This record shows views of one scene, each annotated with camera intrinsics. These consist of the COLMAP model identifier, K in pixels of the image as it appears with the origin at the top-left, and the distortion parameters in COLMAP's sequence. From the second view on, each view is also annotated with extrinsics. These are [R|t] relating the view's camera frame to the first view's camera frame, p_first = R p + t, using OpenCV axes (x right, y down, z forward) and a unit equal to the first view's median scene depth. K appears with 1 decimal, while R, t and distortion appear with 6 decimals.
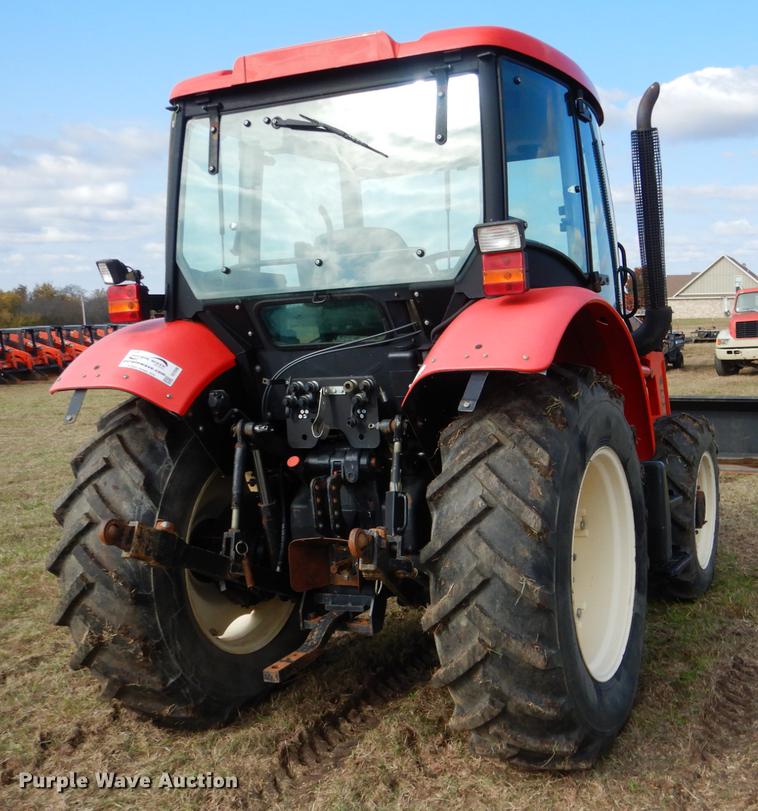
lens RADIAL K [[613.4, 0, 379.0], [0, 613.4, 405.5], [0, 0, 1]] dist [0.002710, -0.002449]
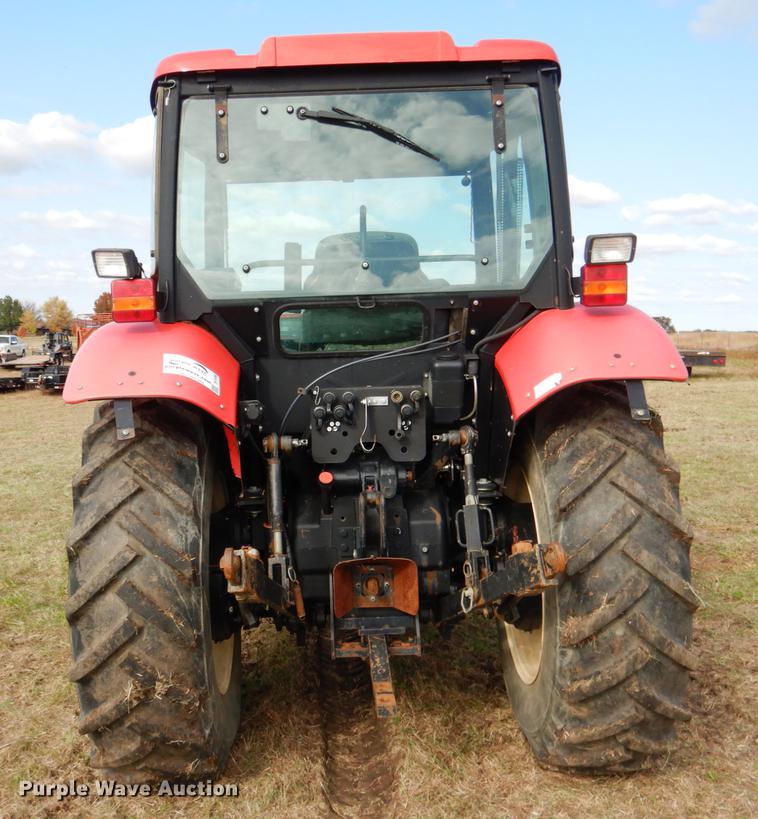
lens RADIAL K [[624.5, 0, 379.0], [0, 624.5, 410.2], [0, 0, 1]] dist [-0.000028, 0.003311]
pose [[0.970156, -0.002958, 0.242466, -0.326726], [0.006614, 0.999876, -0.014267, 0.003688], [-0.242393, 0.015445, 0.970055, 0.070569]]
